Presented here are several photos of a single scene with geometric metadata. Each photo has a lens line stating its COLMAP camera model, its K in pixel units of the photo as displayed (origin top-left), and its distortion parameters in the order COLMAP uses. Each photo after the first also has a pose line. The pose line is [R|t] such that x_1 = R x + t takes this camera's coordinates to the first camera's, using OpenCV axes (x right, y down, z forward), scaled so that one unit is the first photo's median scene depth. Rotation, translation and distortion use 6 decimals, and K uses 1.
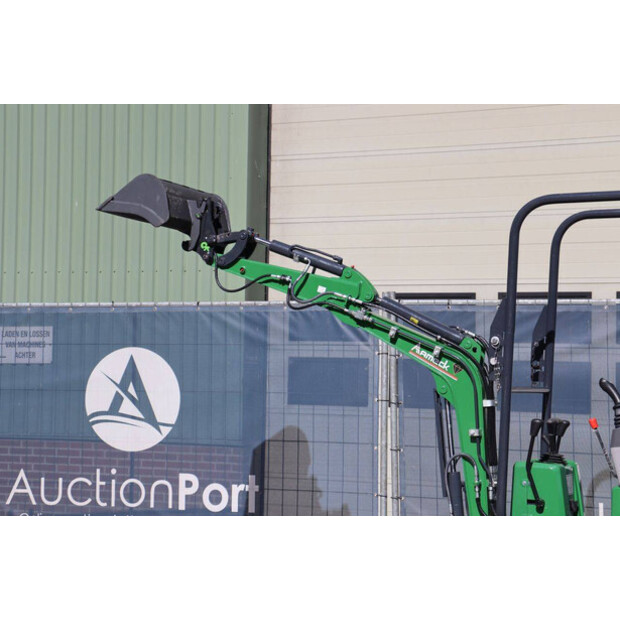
lens RADIAL K [[1329.7, 0, 324.9], [0, 1329.7, 322.2], [0, 0, 1]] dist [0.373420, 0.000000]
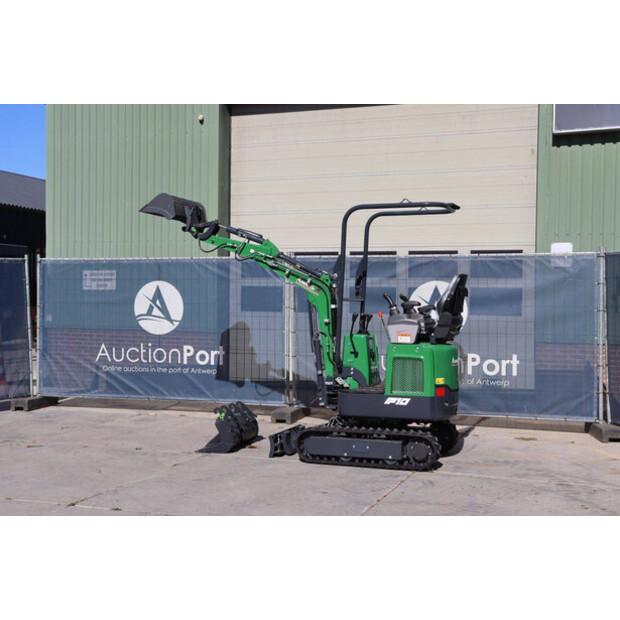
lens RADIAL K [[757.5, 0, 316.2], [0, 757.5, 314.7], [0, 0, 1]] dist [0.025928, 0.000000]
pose [[0.998071, -0.006616, 0.061733, 0.015881], [0.002842, 0.998132, 0.061028, 0.001416], [-0.062021, -0.060735, 0.996225, -0.104586]]
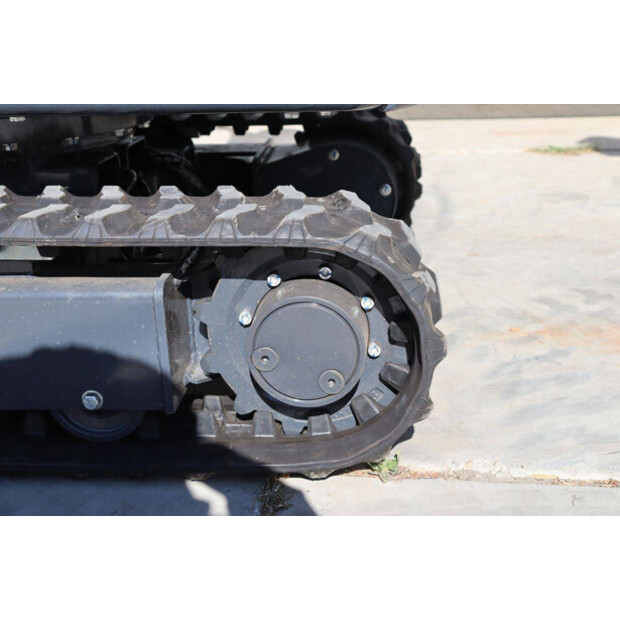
lens RADIAL K [[927.5, 0, 310.2], [0, 927.5, 310.6], [0, 0, 1]] dist [0.093039, 0.000000]
pose [[0.947143, -0.148832, 0.284200, 0.121133], [0.025252, 0.917715, 0.396437, 0.119534], [-0.319817, -0.368306, 0.872965, 0.474487]]
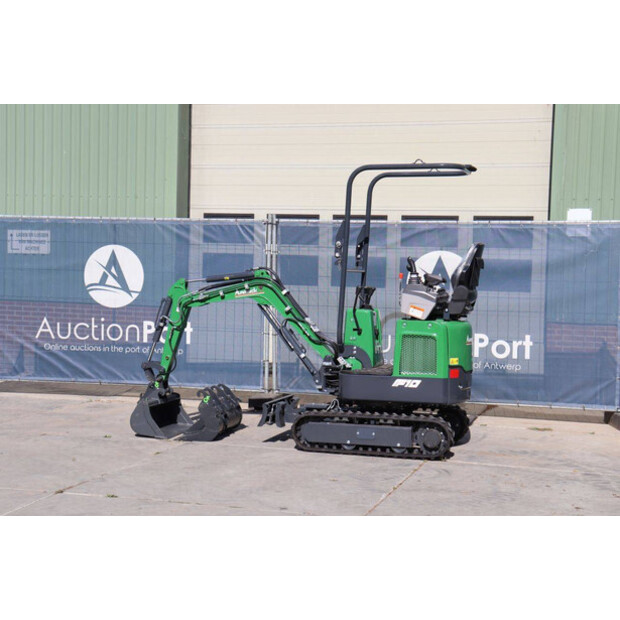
lens RADIAL K [[934.3, 0, 313.6], [0, 934.3, 306.1], [0, 0, 1]] dist [0.126407, 0.000000]
pose [[0.992592, 0.005397, 0.121374, -0.040179], [-0.015094, 0.996751, 0.079118, -0.001178], [-0.120552, -0.080364, 0.989449, -0.178639]]
